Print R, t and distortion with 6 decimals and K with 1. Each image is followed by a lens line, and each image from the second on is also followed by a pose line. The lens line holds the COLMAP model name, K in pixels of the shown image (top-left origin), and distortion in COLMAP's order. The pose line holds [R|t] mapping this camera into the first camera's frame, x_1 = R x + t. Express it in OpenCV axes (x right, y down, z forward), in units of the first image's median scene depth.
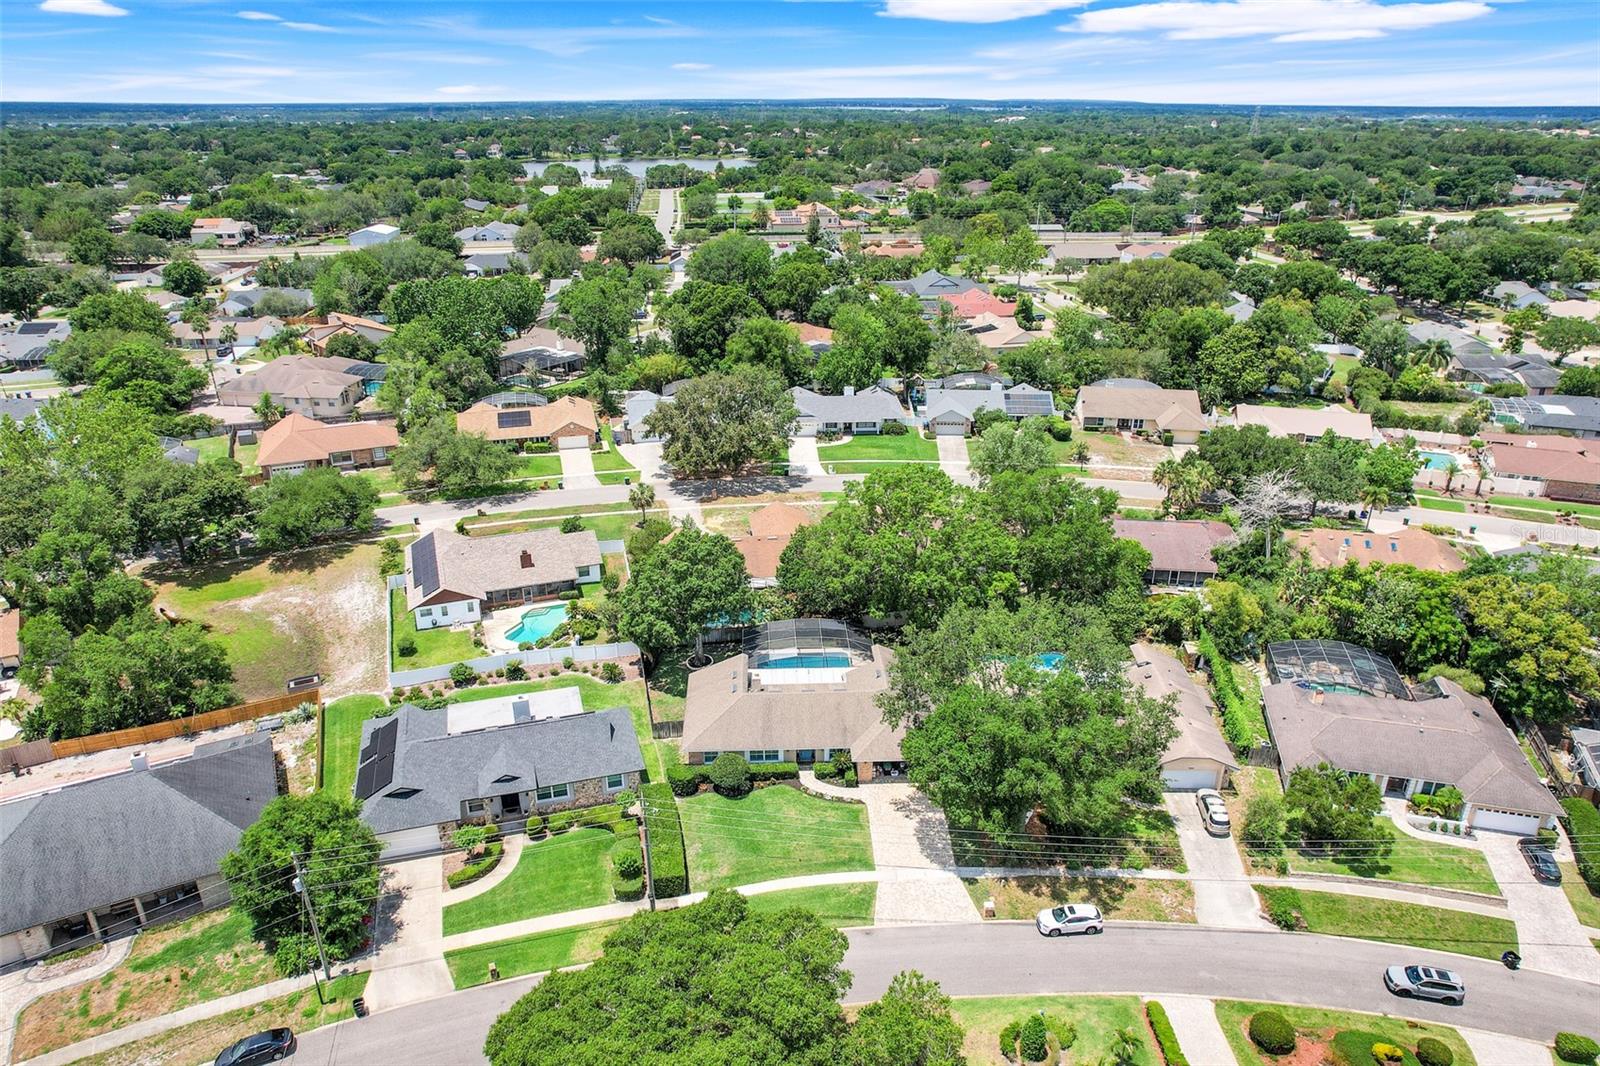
lens RADIAL K [[1052.6, 0, 800.0], [0, 1052.6, 533.0], [0, 0, 1]] dist [-0.090440, 0.099153]
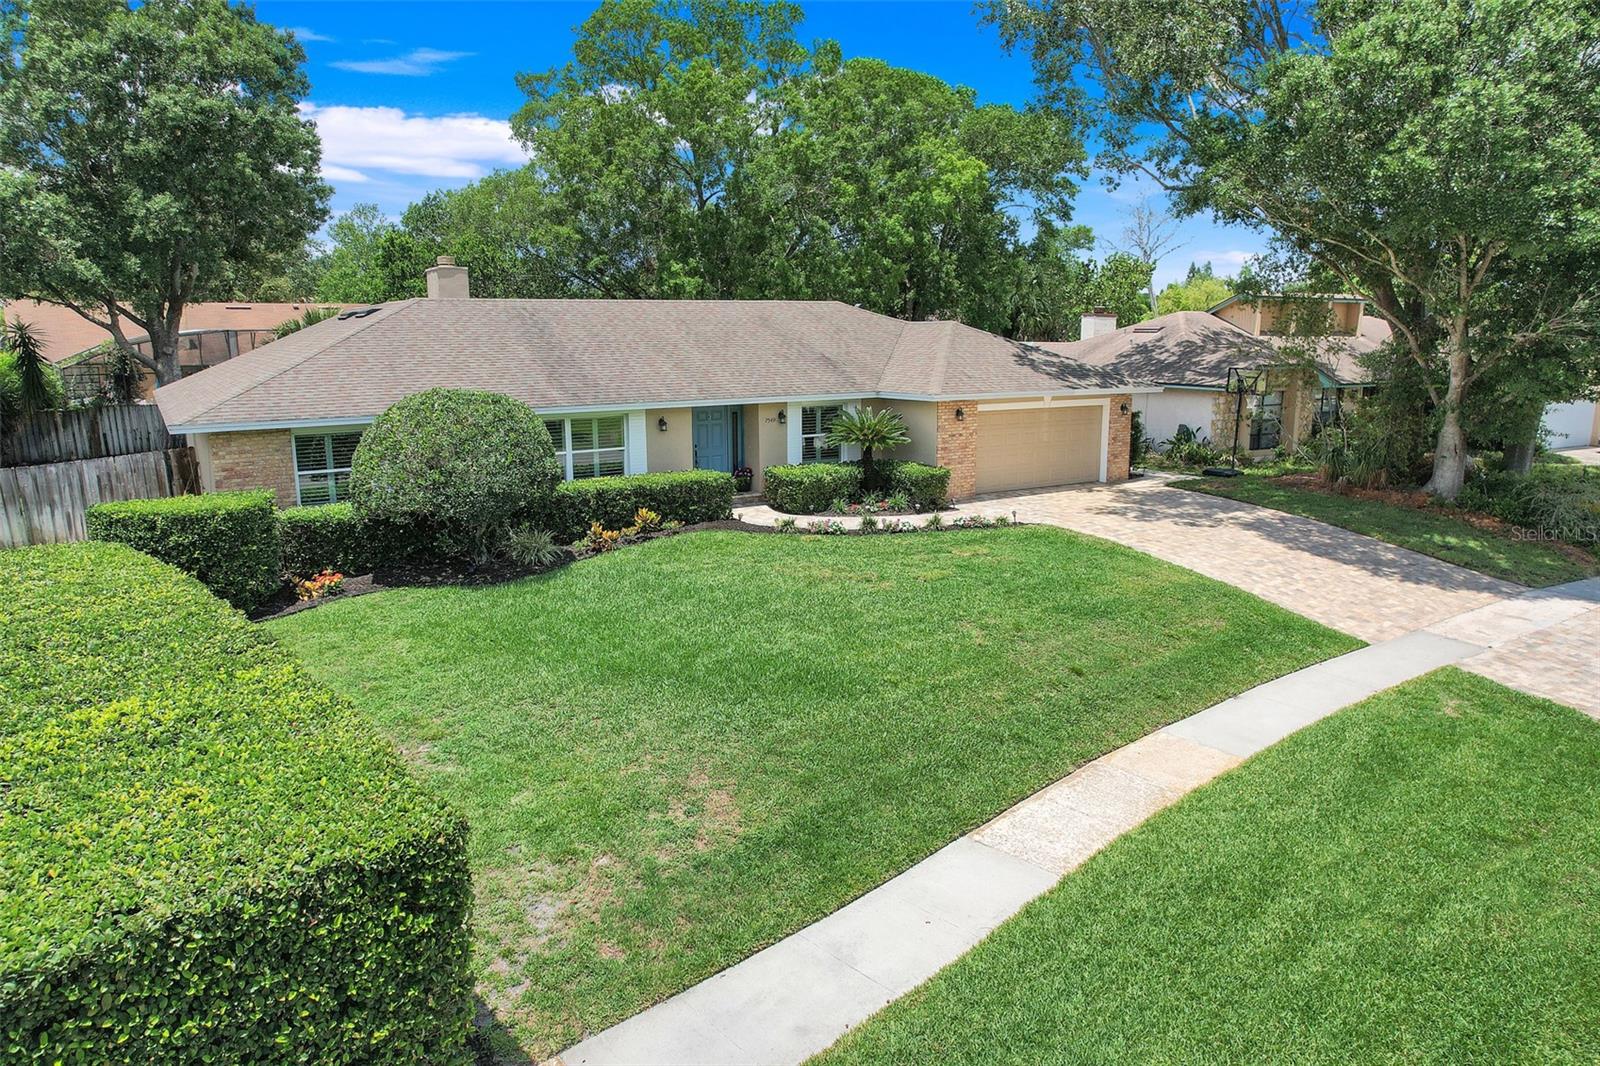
lens RADIAL K [[1052.6, 0, 800.0], [0, 1052.6, 533.0], [0, 0, 1]] dist [-0.090440, 0.099153]
pose [[0.859010, -0.105034, 0.501068, -0.111487], [0.213541, 0.963034, -0.164214, 0.282800], [-0.465297, 0.248059, 0.849685, 0.791897]]
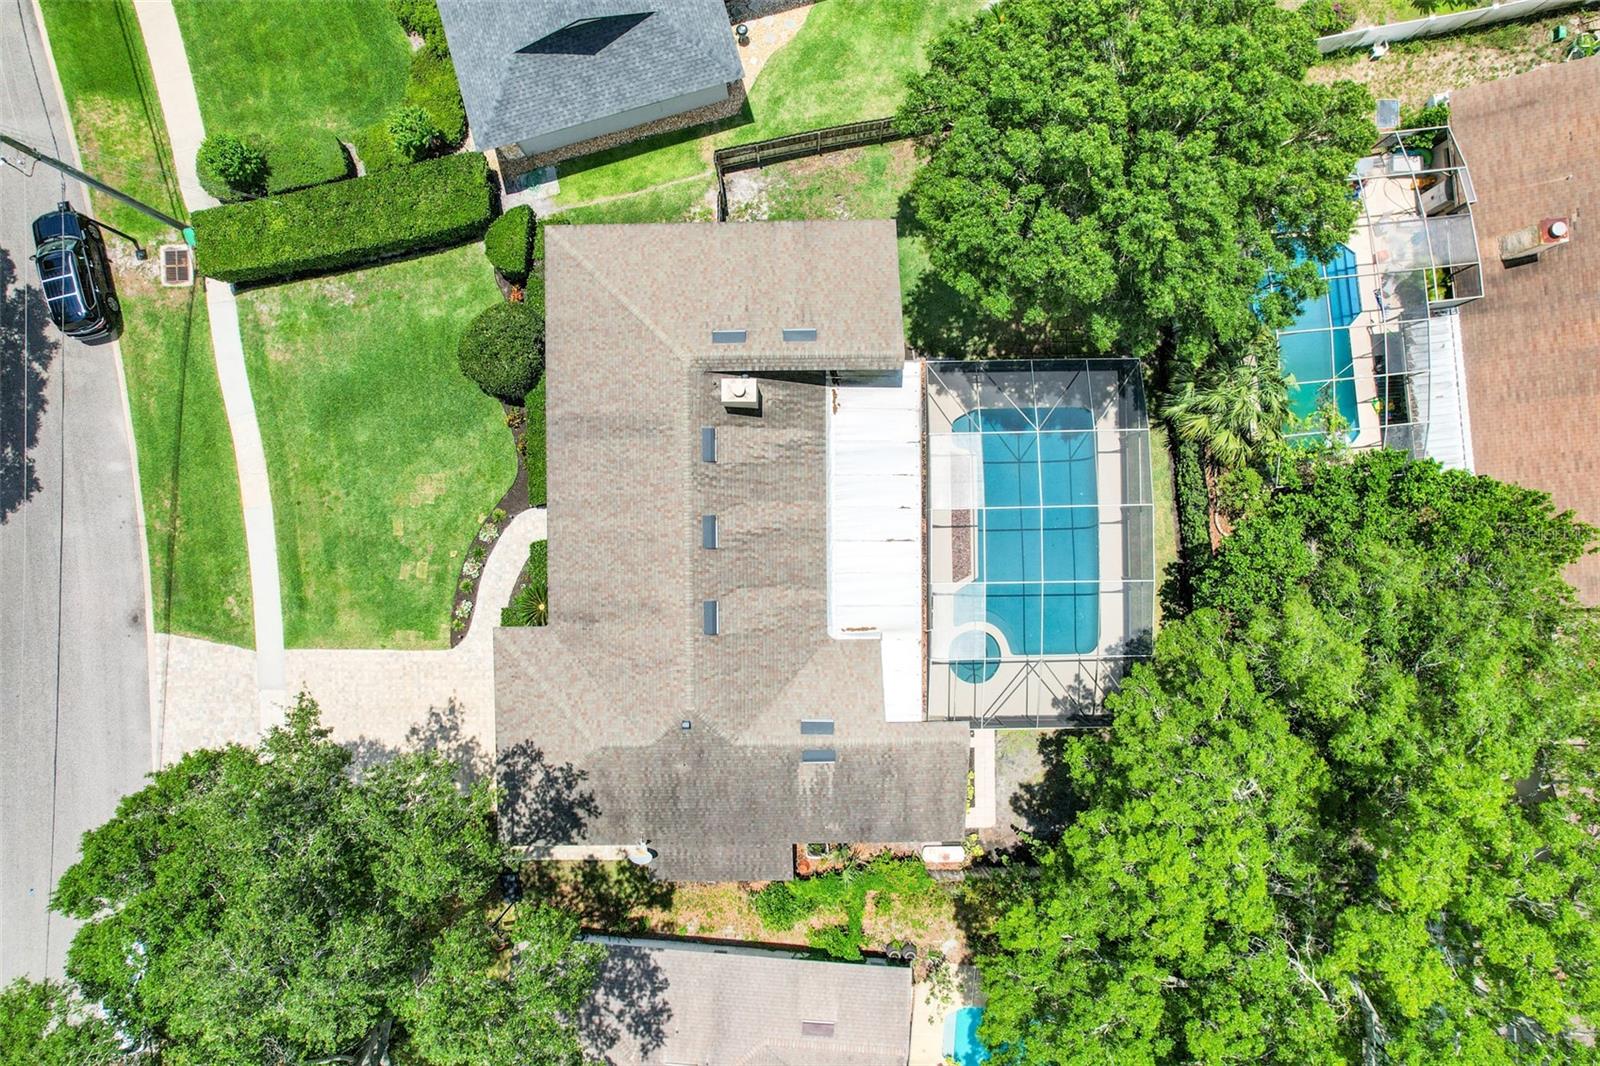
lens RADIAL K [[1043.6, 0, 800.0], [0, 1043.6, 533.0], [0, 0, 1]] dist [-0.100078, 0.089794]
pose [[-0.038757, 0.999190, -0.010848, 0.010312], [-0.406718, -0.005858, 0.913535, -0.217217], [0.912731, 0.039818, 0.406615, 0.927220]]
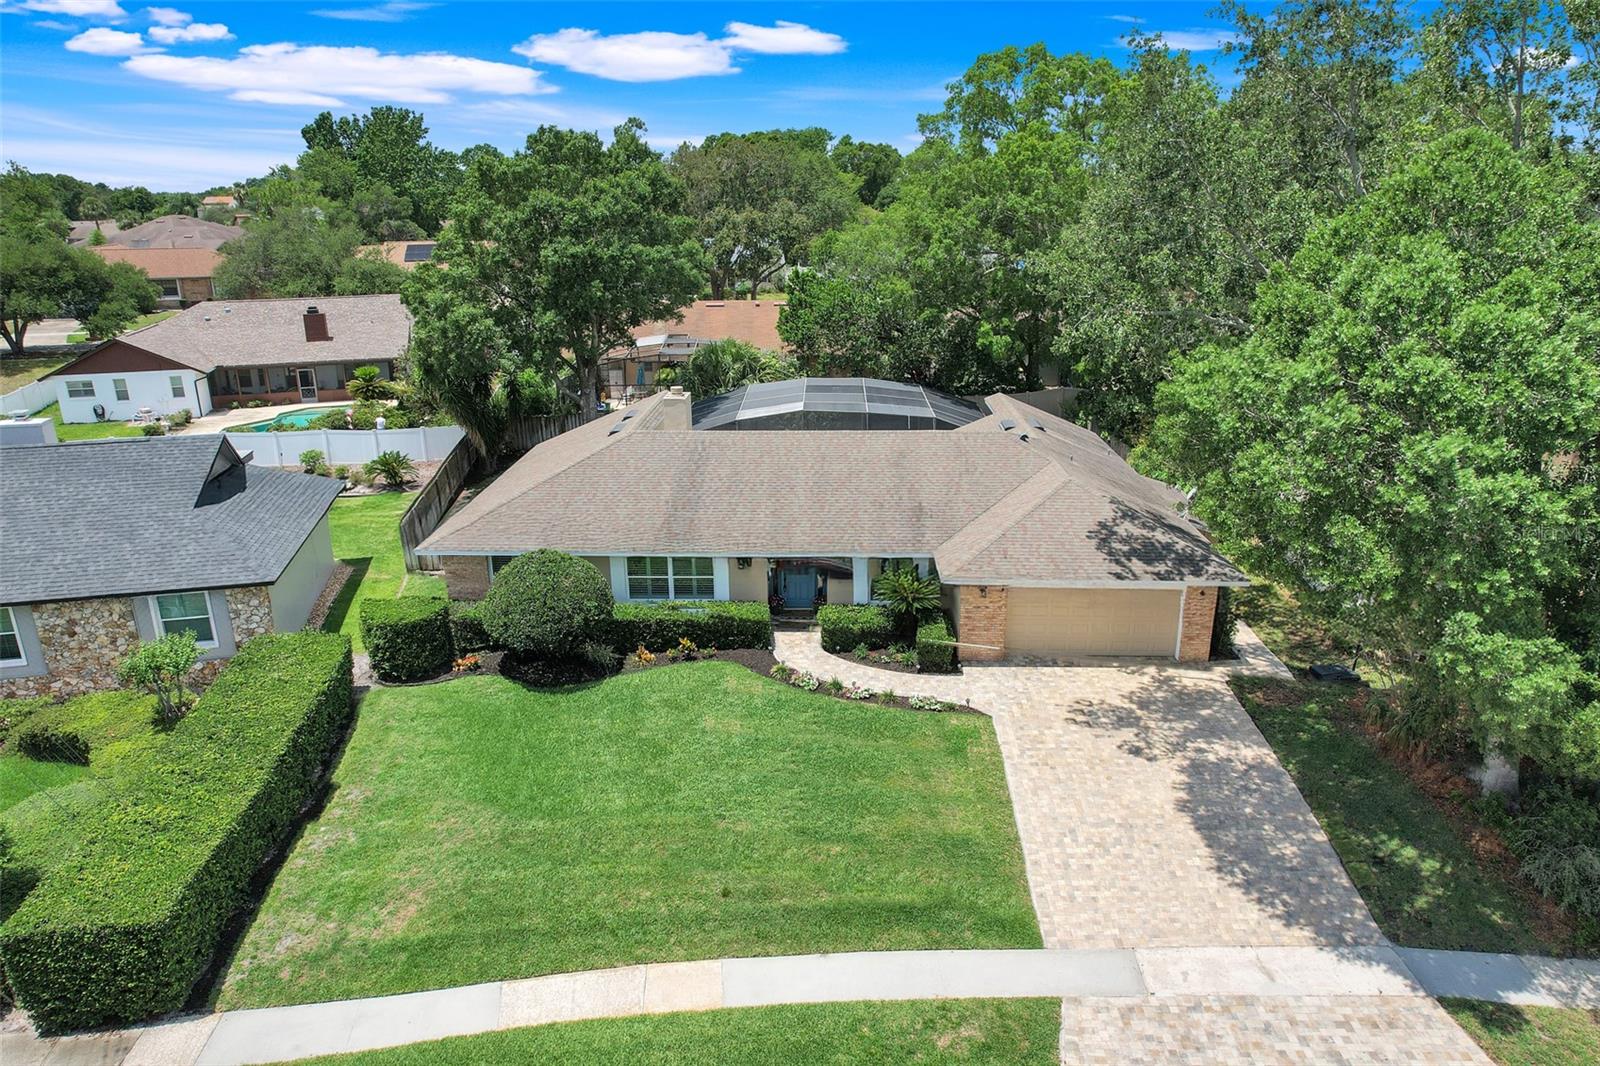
lens RADIAL K [[1043.6, 0, 800.0], [0, 1043.6, 533.0], [0, 0, 1]] dist [-0.100078, 0.089794]
pose [[0.996967, 0.014260, -0.076508, 0.031605], [-0.021100, 0.995776, -0.089357, 0.229035], [0.074911, 0.090701, 0.993057, 0.687980]]
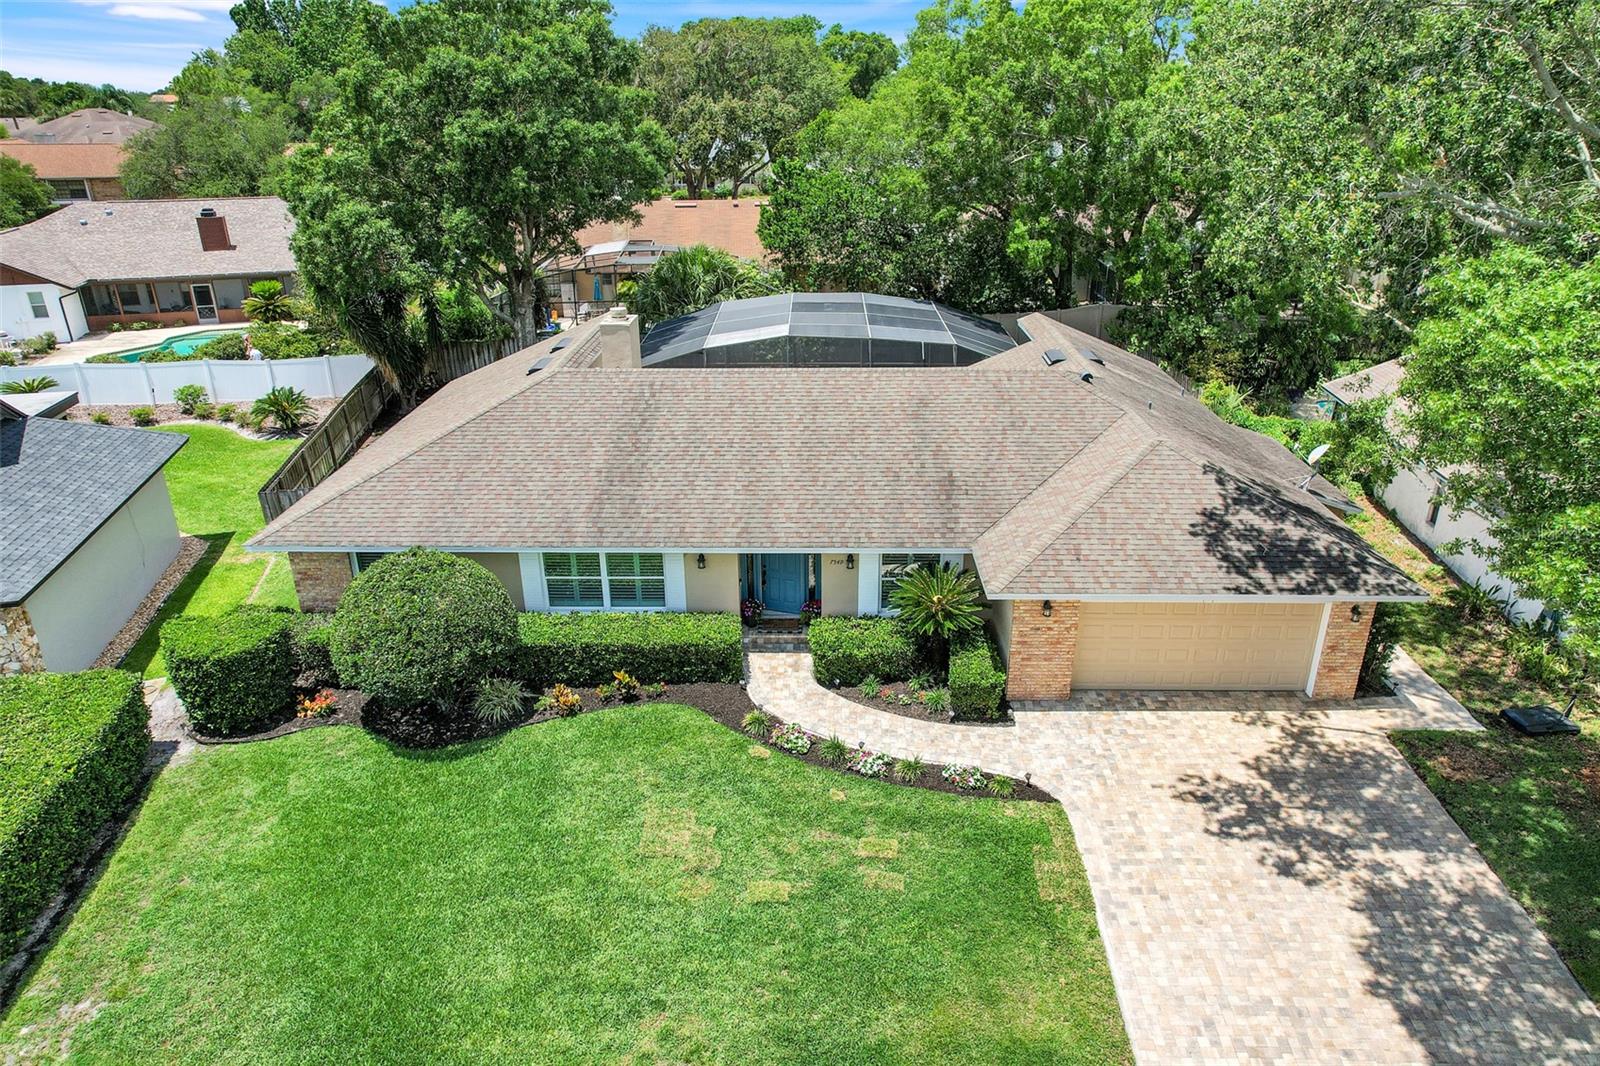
lens RADIAL K [[1043.6, 0, 800.0], [0, 1043.6, 533.0], [0, 0, 1]] dist [-0.100078, 0.089794]
pose [[0.997799, 0.016759, -0.064165, 0.025251], [-0.017184, 0.999834, -0.006063, 0.204679], [0.064053, 0.007153, 0.997921, 0.780147]]
